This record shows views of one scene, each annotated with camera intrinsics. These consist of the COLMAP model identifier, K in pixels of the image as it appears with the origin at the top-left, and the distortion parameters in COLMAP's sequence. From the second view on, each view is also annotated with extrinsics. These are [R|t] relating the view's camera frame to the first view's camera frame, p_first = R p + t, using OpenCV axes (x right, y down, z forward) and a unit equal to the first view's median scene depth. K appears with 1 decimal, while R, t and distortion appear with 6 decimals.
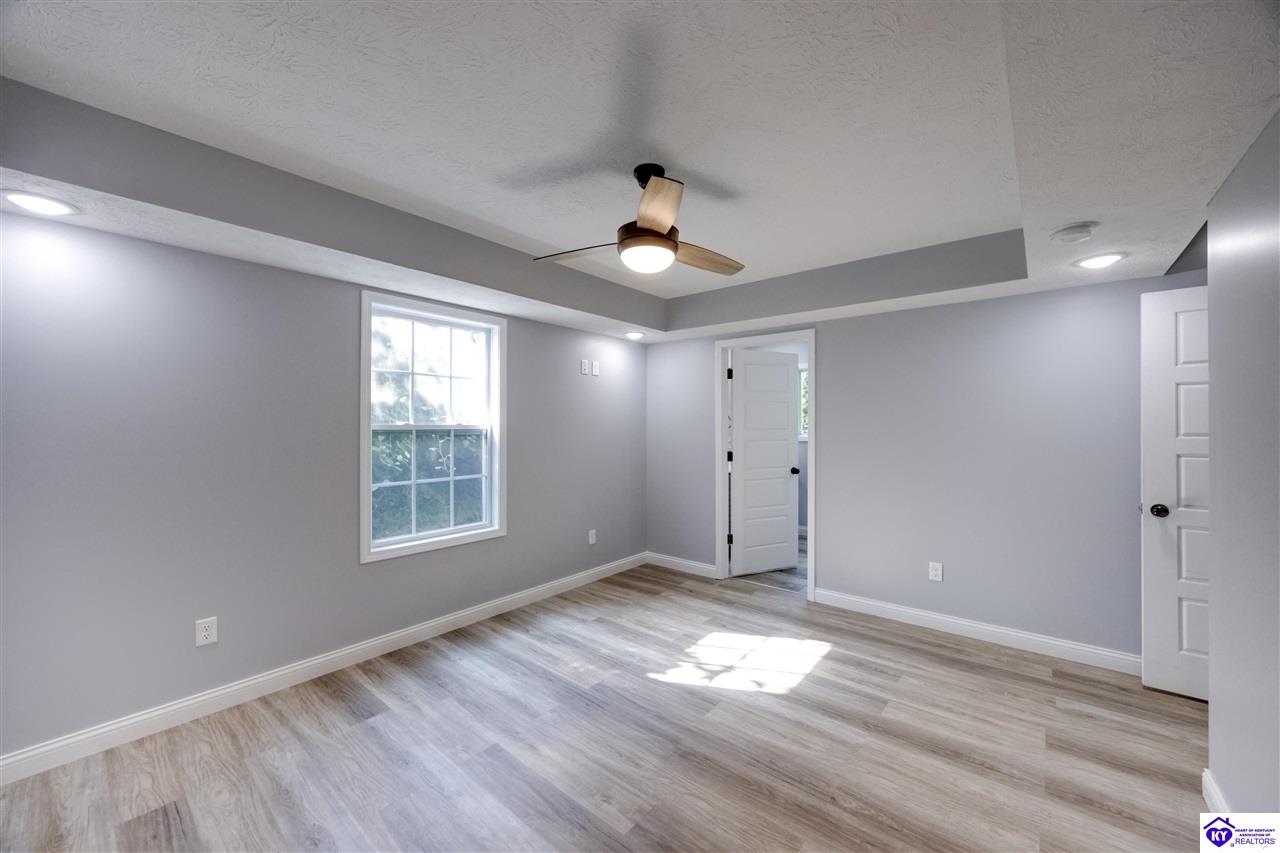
lens RADIAL K [[481.2, 0, 640.3], [0, 481.2, 424.1], [0, 0, 1]] dist [-0.011565, 0.000274]
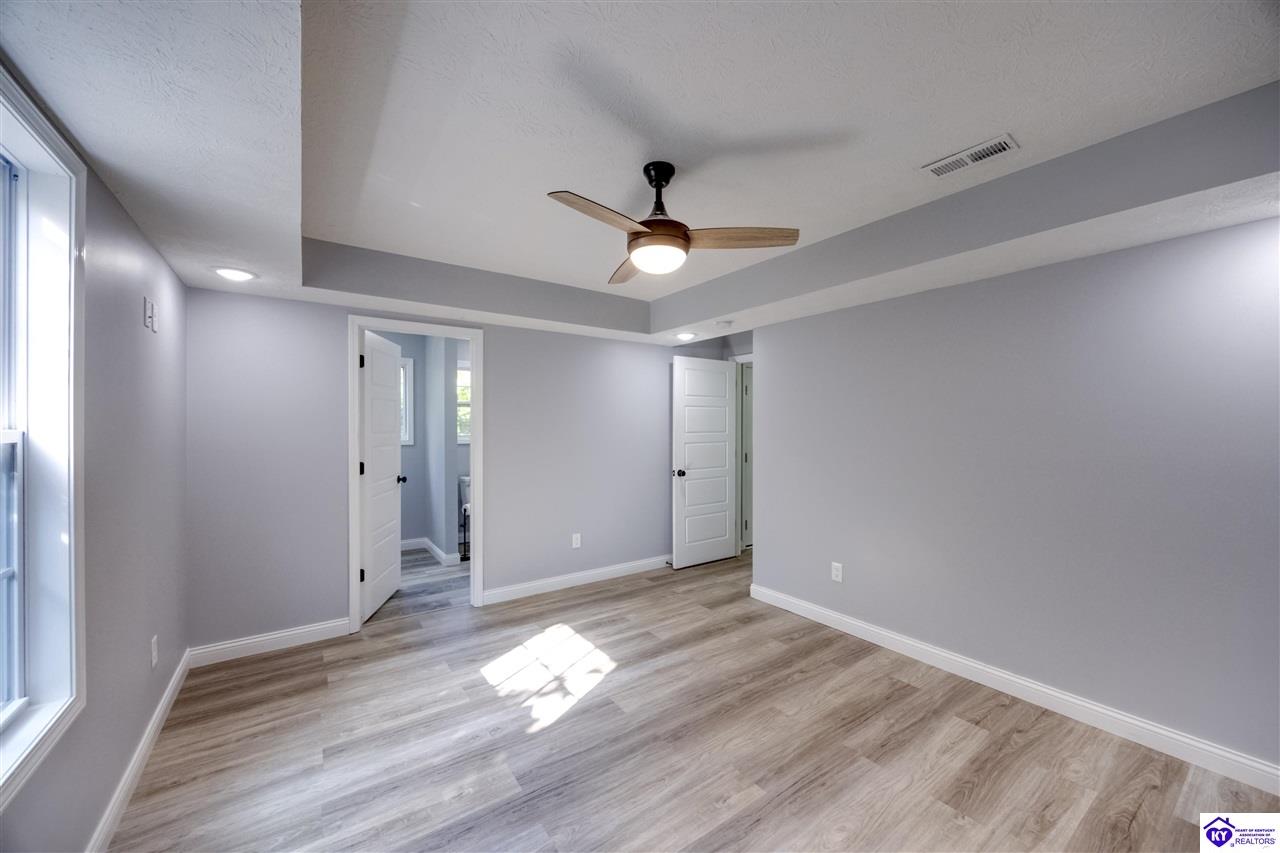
lens RADIAL K [[485.3, 0, 643.8], [0, 485.3, 419.6], [0, 0, 1]] dist [-0.002946, -0.000084]
pose [[0.258299, 0.011721, 0.965994, -0.741058], [-0.000817, 0.999929, -0.011914, -0.003218], [-0.966065, 0.002288, 0.258290, 0.596136]]
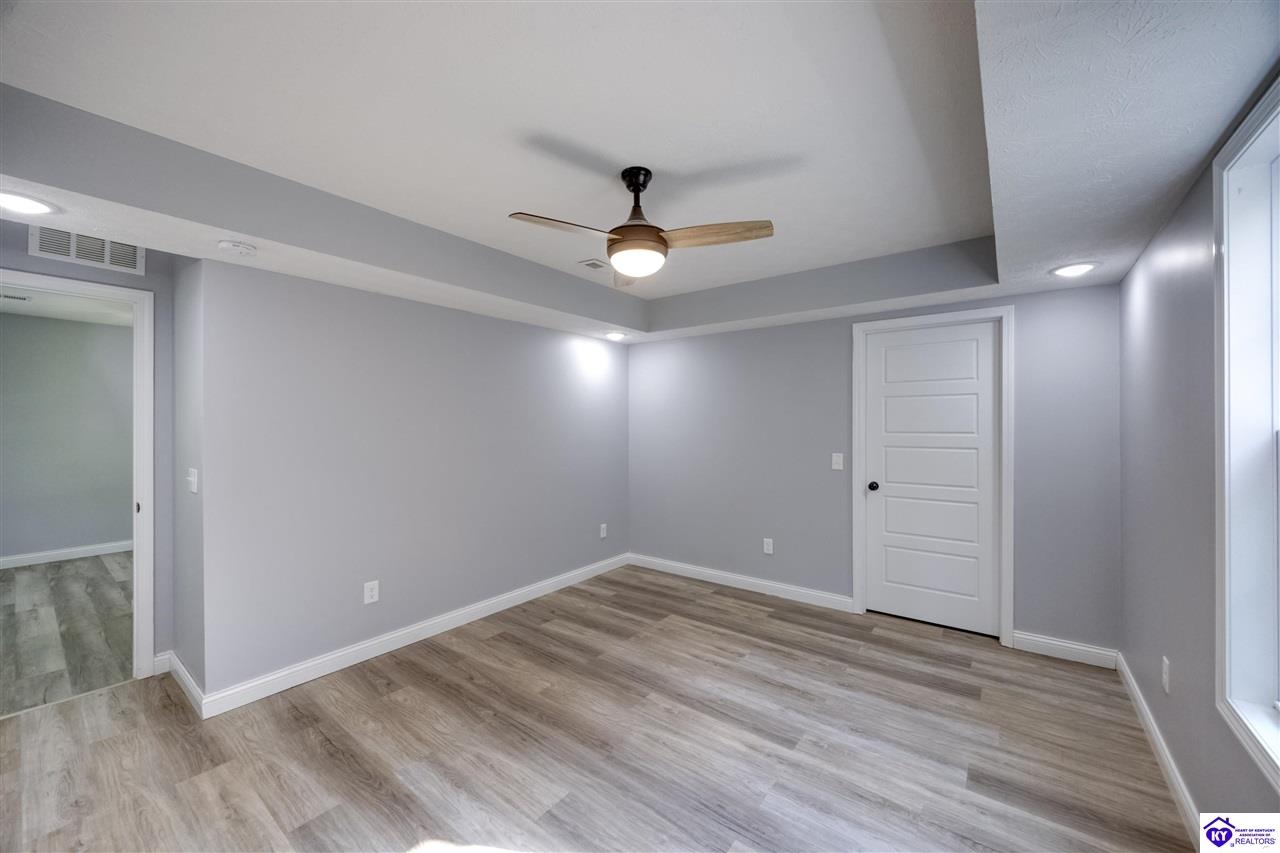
lens RADIAL K [[481.2, 0, 640.3], [0, 481.2, 424.1], [0, 0, 1]] dist [-0.011565, 0.000274]
pose [[-0.999251, 0.003254, -0.038566, 0.037404], [0.003244, 0.999995, 0.000317, -0.005823], [0.038567, 0.000191, -0.999256, 1.547795]]
